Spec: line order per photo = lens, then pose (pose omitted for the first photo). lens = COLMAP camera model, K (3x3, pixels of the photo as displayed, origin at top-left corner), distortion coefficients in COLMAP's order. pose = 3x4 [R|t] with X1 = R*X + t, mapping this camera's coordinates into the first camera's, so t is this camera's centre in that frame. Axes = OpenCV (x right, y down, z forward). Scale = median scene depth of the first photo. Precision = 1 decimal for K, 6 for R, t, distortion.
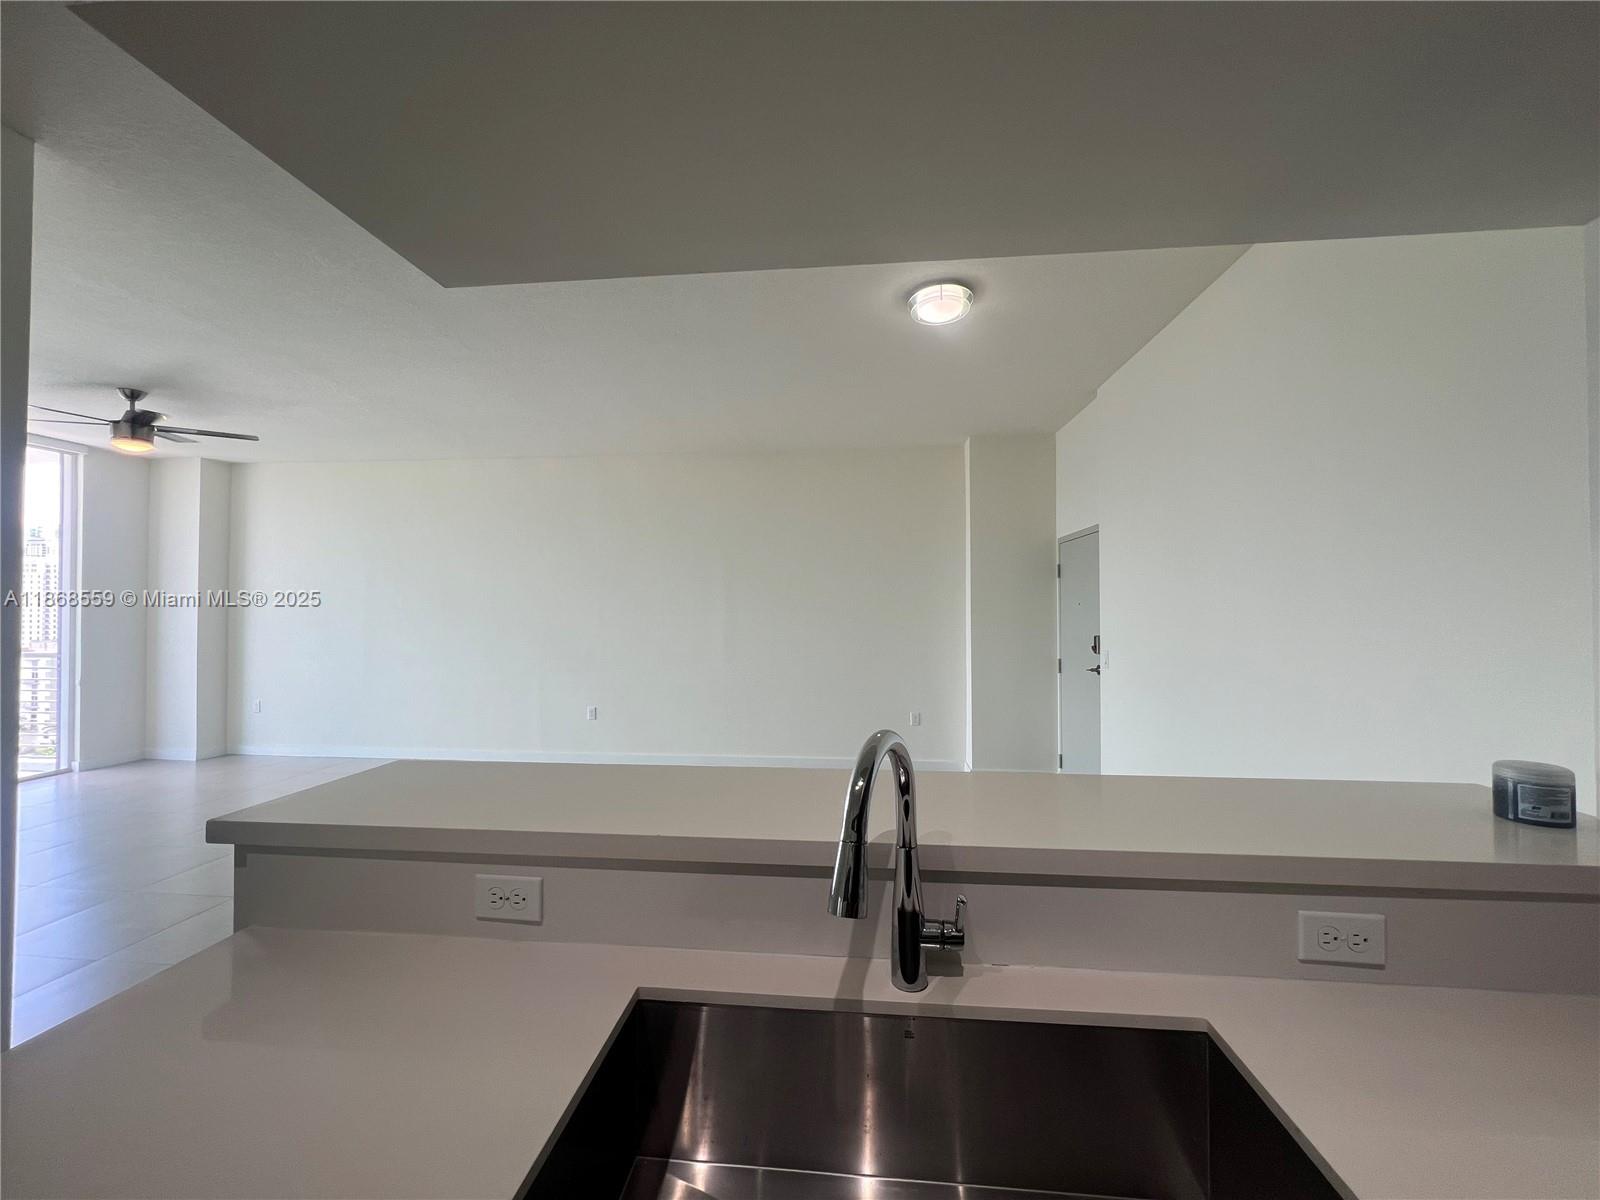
lens RADIAL K [[653.1, 0, 800.0], [0, 653.1, 600.0], [0, 0, 1]] dist [0.000382, -0.000027]
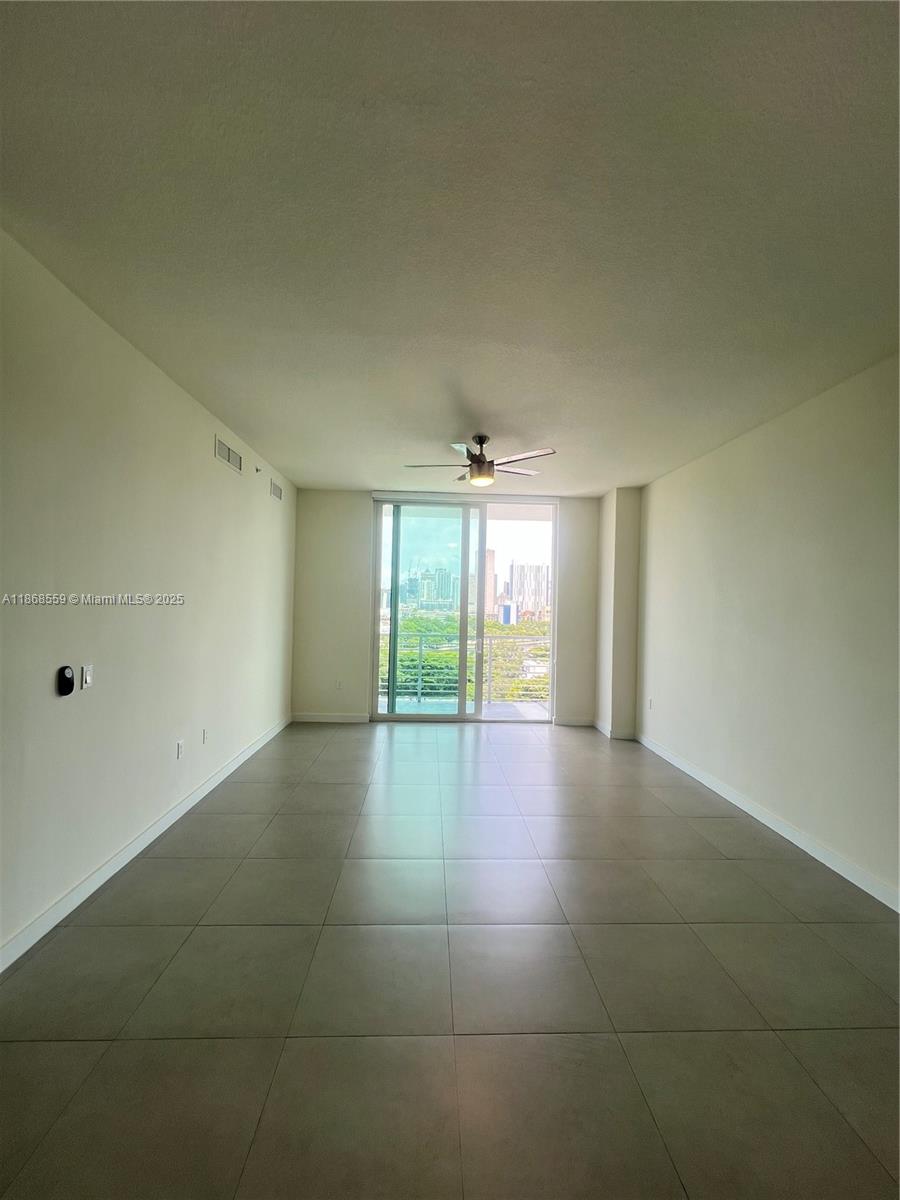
lens RADIAL K [[489.8, 0, 450.0], [0, 489.8, 600.0], [0, 0, 1]] dist [0.000382, -0.000027]
pose [[0.135539, 0.003080, -0.990767, -0.064376], [-0.028601, 0.999591, -0.000805, -0.002195], [0.990359, 0.028446, 0.135572, 0.581061]]
